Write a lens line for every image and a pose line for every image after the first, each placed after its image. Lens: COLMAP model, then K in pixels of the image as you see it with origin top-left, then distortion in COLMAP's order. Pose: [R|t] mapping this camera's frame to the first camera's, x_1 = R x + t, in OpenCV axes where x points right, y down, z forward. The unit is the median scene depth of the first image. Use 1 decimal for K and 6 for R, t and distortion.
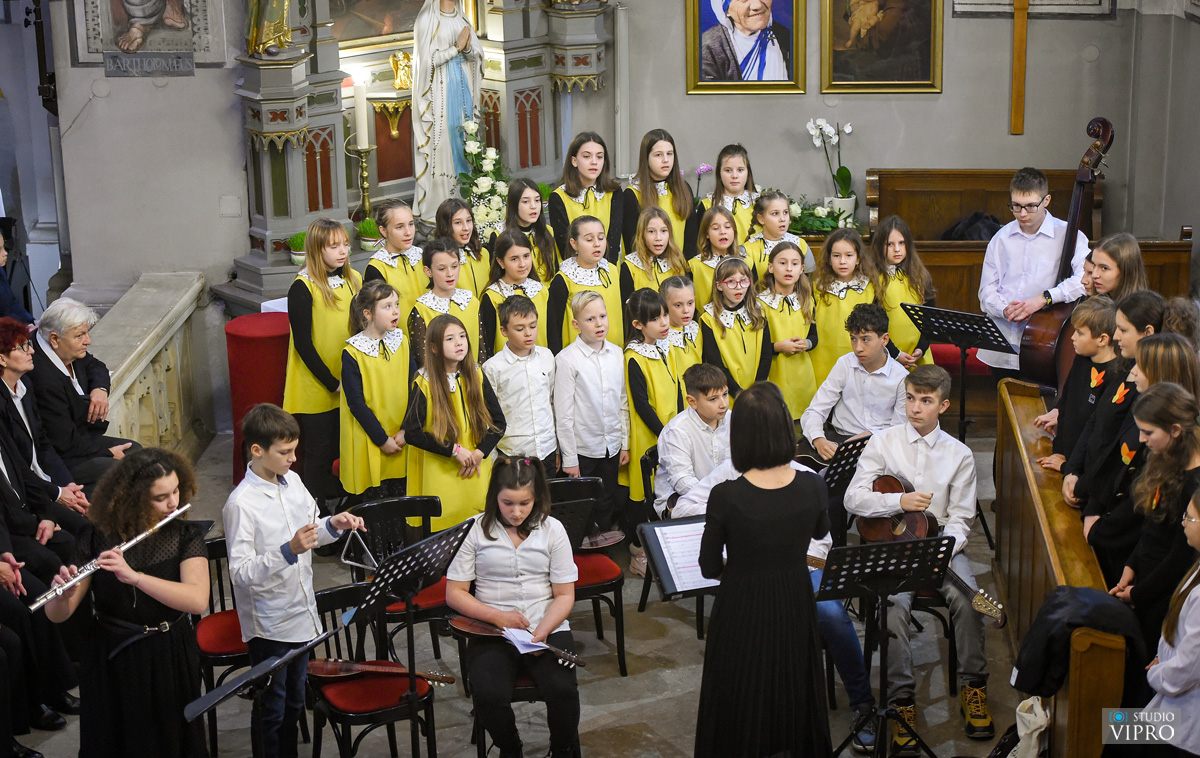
lens RADIAL K [[2406.3, 0, 600.0], [0, 2406.3, 379.0], [0, 0, 1]] dist [-0.043991, -0.411893]
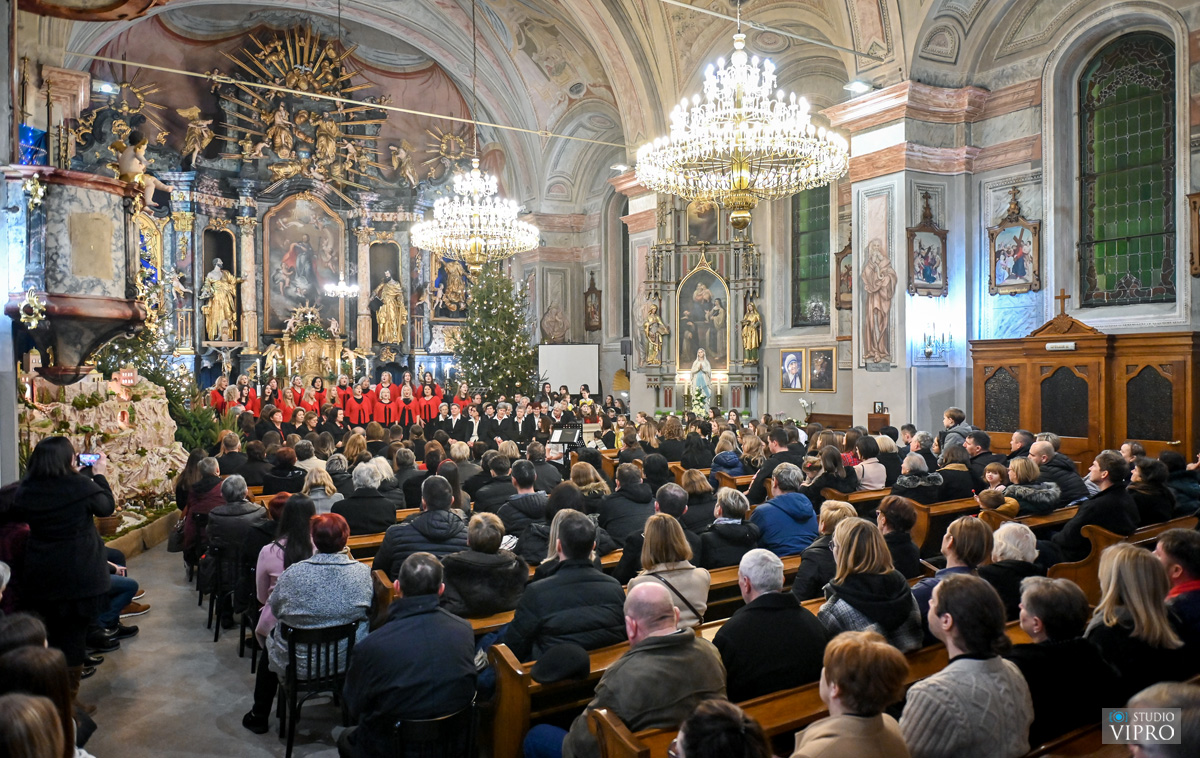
lens RADIAL K [[836.6, 0, 600.0], [0, 836.6, 379.0], [0, 0, 1]] dist [-0.005045, -0.002580]
pose [[0.609007, 0.023658, -0.792812, 0.927276], [-0.245981, 0.955906, -0.160428, 0.138849], [0.754058, 0.292719, 0.587973, 0.070139]]
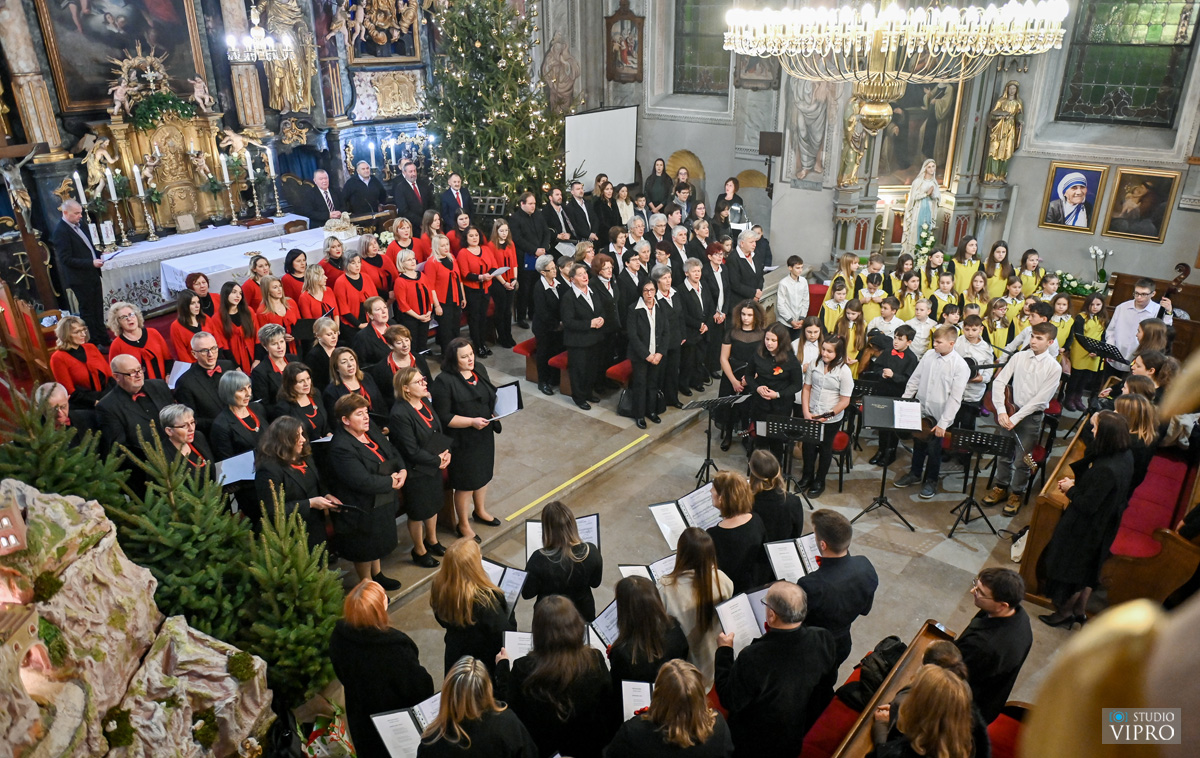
lens RADIAL K [[818.6, 0, 600.0], [0, 818.6, 379.0], [0, 0, 1]] dist [-0.013750, -0.000140]
pose [[0.819318, 0.245635, -0.518056, 0.146342], [-0.184159, 0.968444, 0.167933, -0.031474], [0.542958, -0.042186, 0.838699, 0.097826]]
